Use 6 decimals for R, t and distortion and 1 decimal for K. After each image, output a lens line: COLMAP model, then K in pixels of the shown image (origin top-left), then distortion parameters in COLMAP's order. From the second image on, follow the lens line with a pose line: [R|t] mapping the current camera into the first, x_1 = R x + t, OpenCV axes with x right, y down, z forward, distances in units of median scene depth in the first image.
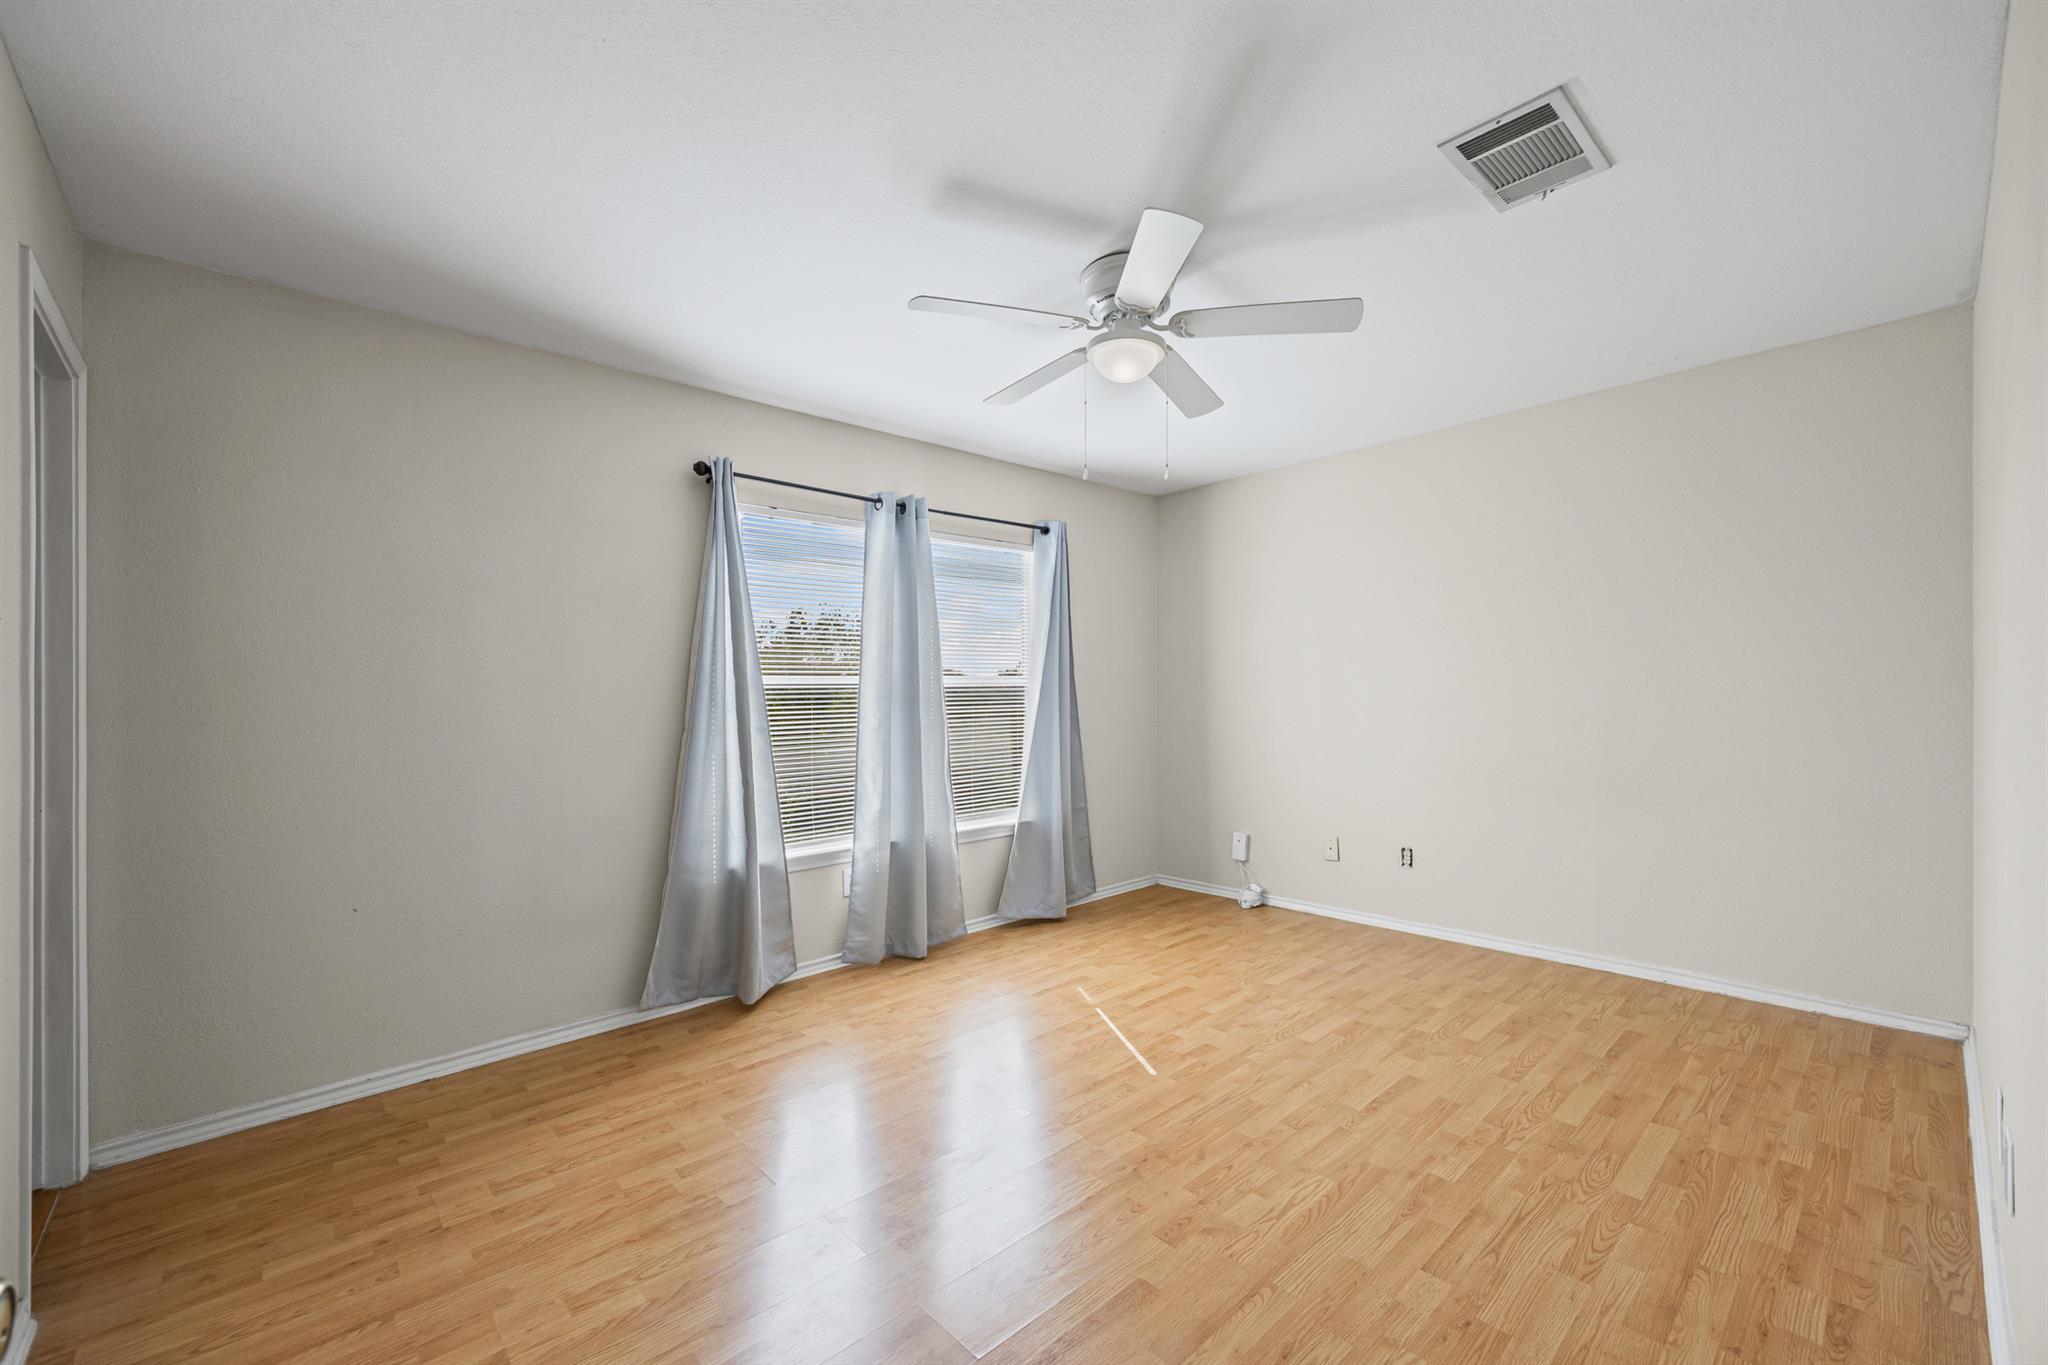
lens RADIAL K [[817.4, 0, 1033.3], [0, 817.4, 684.3], [0, 0, 1]] dist [0.004965, 0.001077]
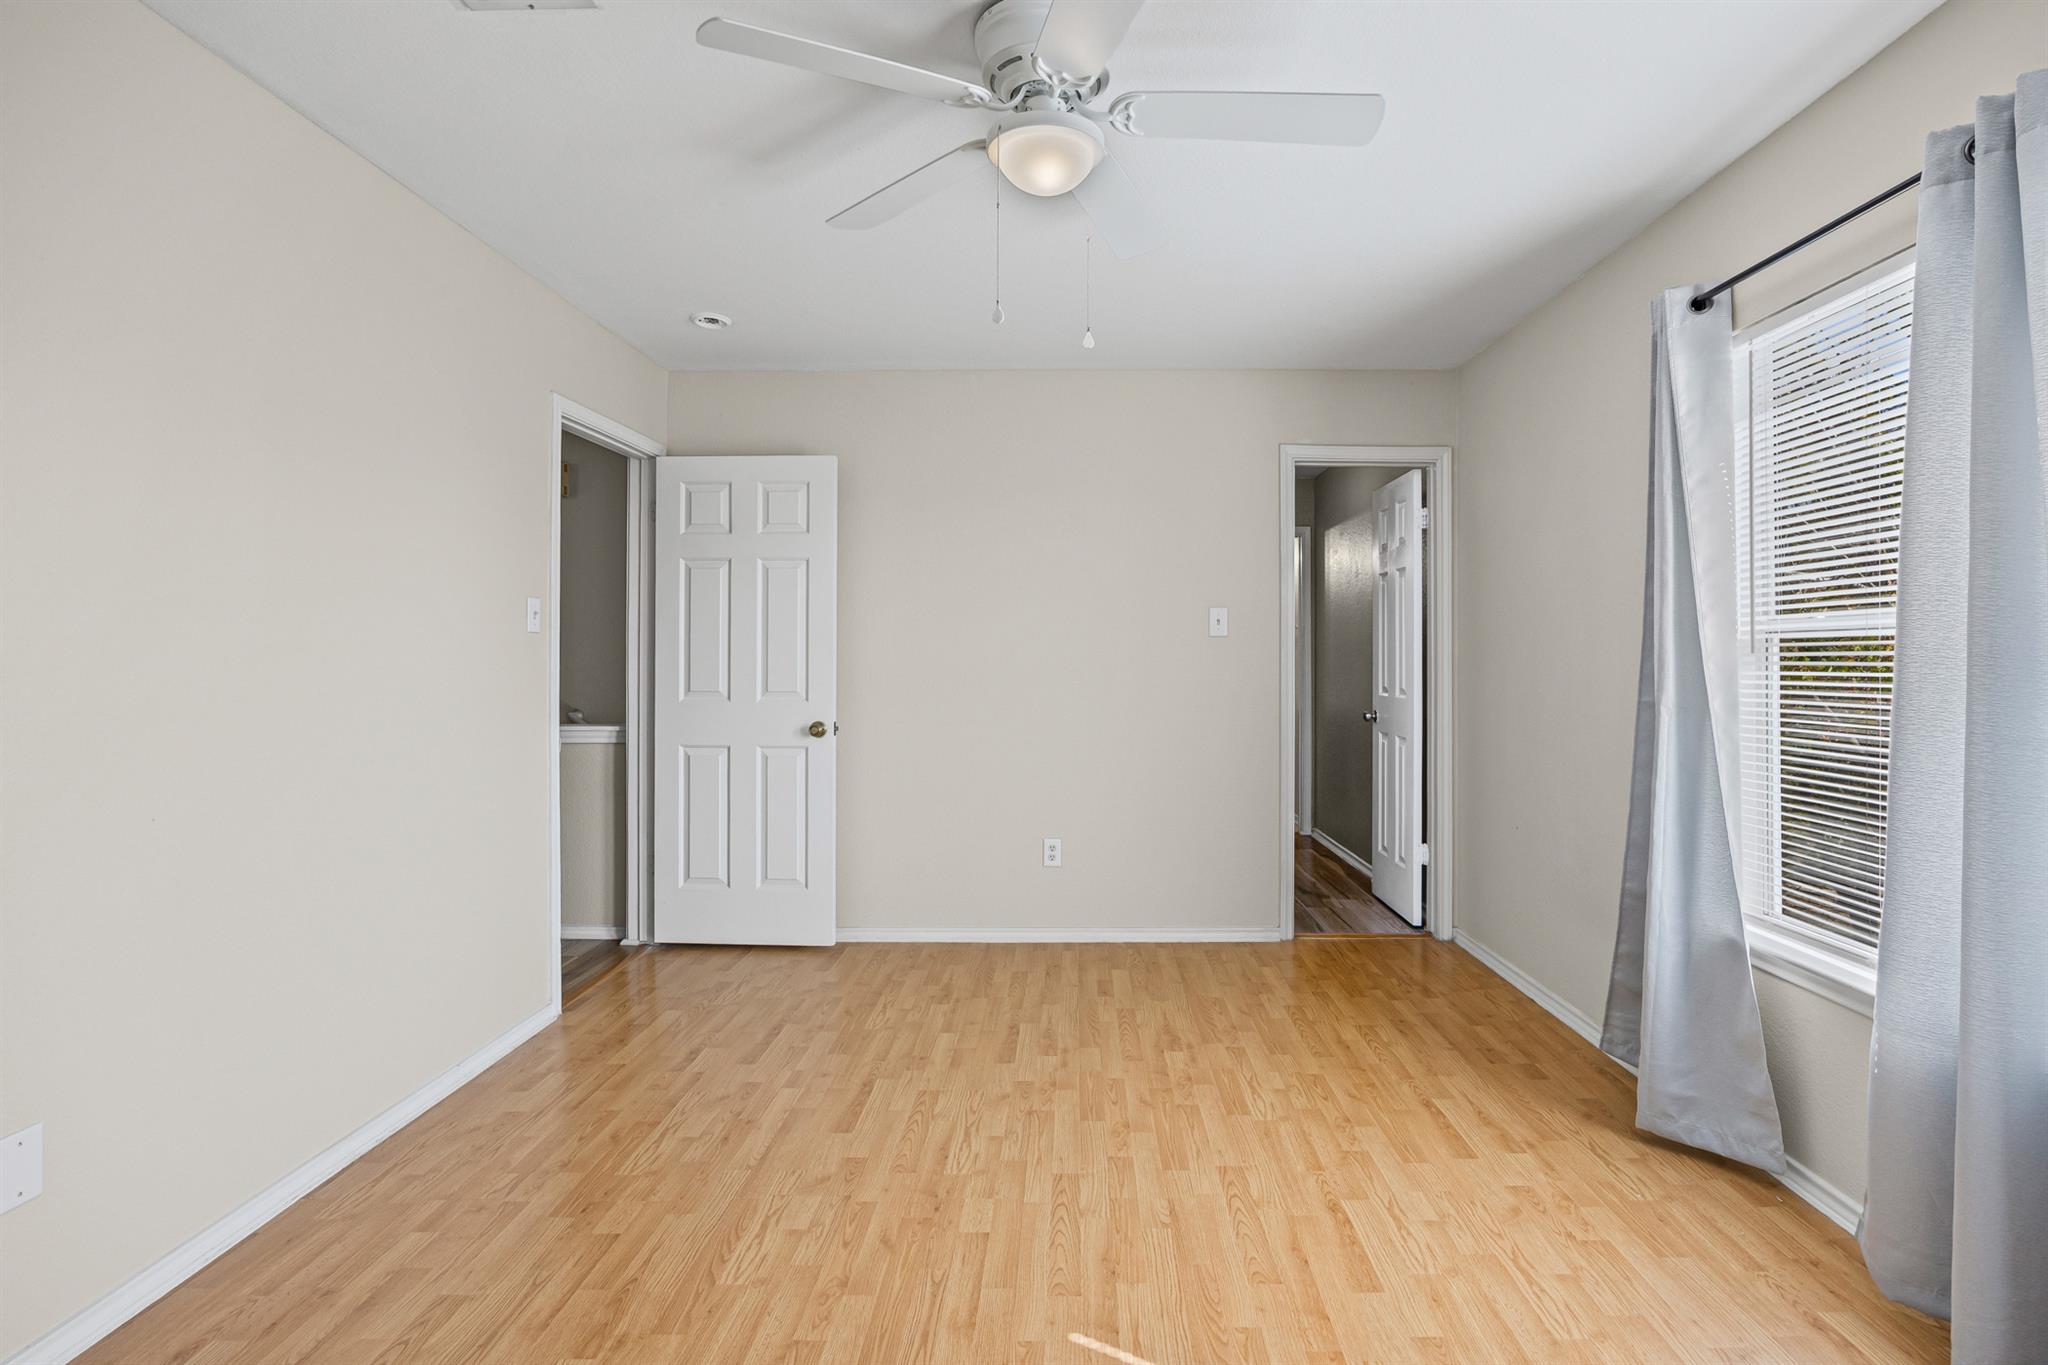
lens RADIAL K [[975.1, 0, 1034.3], [0, 975.1, 673.1], [0, 0, 1]] dist [-0.005567, -0.000697]
pose [[-0.707055, 0.031041, -0.706477, 0.774869], [0.026805, 0.999495, 0.017089, 0.018600], [0.706651, -0.006854, -0.707529, 1.830368]]
